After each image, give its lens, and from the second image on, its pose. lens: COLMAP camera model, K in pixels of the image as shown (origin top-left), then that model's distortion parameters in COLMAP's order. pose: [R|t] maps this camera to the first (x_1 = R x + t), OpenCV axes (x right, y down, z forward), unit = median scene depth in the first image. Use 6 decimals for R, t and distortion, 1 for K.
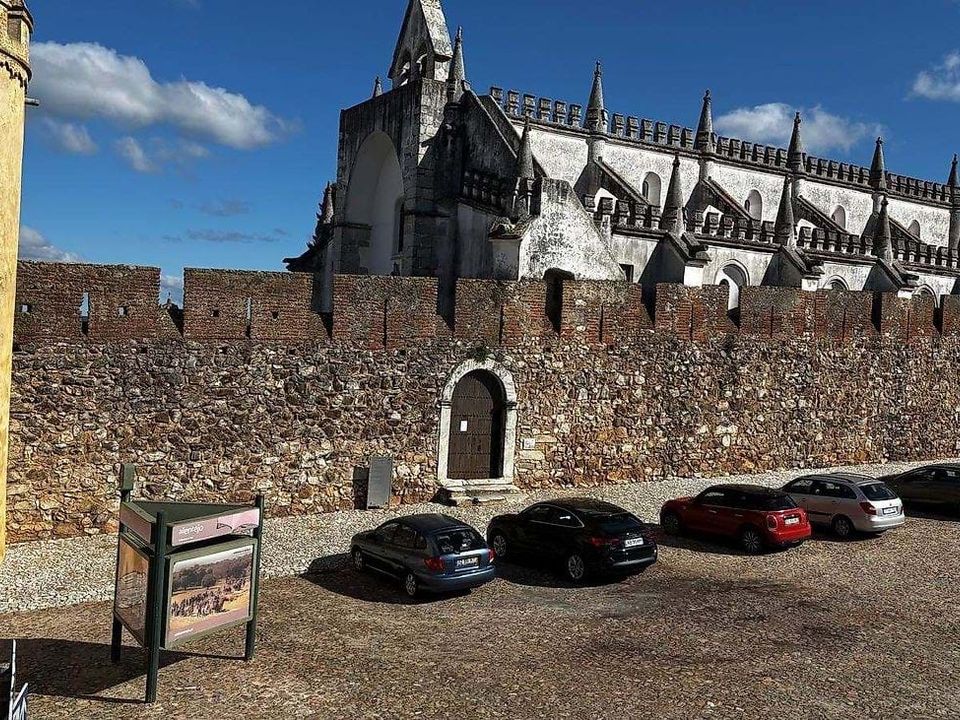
lens RADIAL K [[970.9, 0, 474.9], [0, 970.9, 360.7], [0, 0, 1]] dist [0.165364, -0.359024]
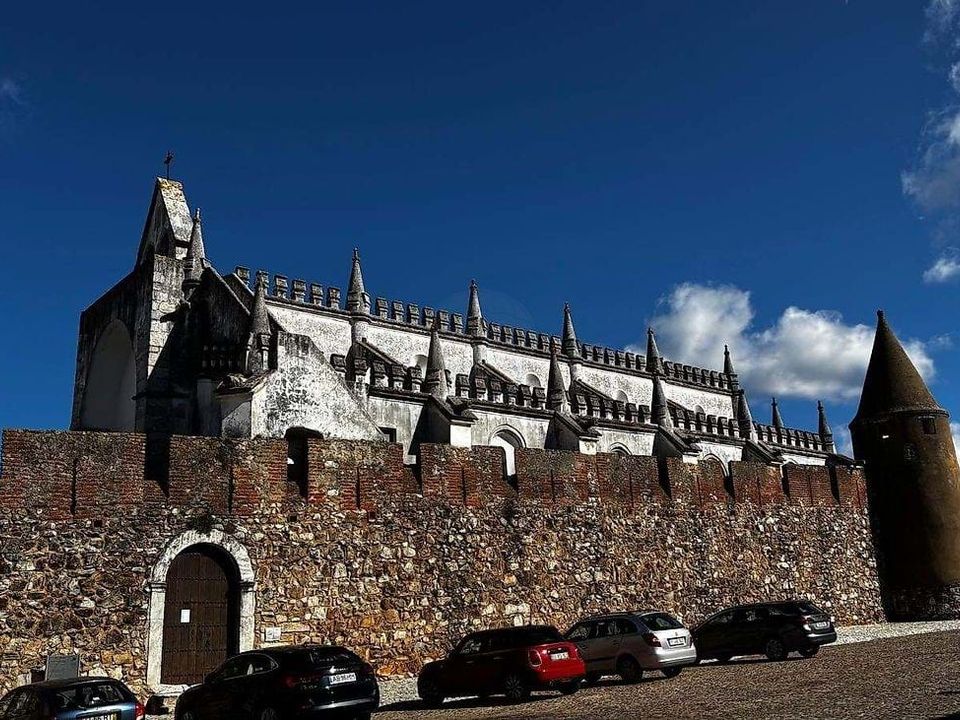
lens RADIAL K [[970.9, 0, 474.9], [0, 970.9, 360.7], [0, 0, 1]] dist [0.165364, -0.359024]
pose [[0.985838, -0.057899, 0.157389, 0.096361], [0.101881, 0.952241, -0.287851, 0.110880], [-0.133206, 0.299809, 0.944654, 0.111160]]
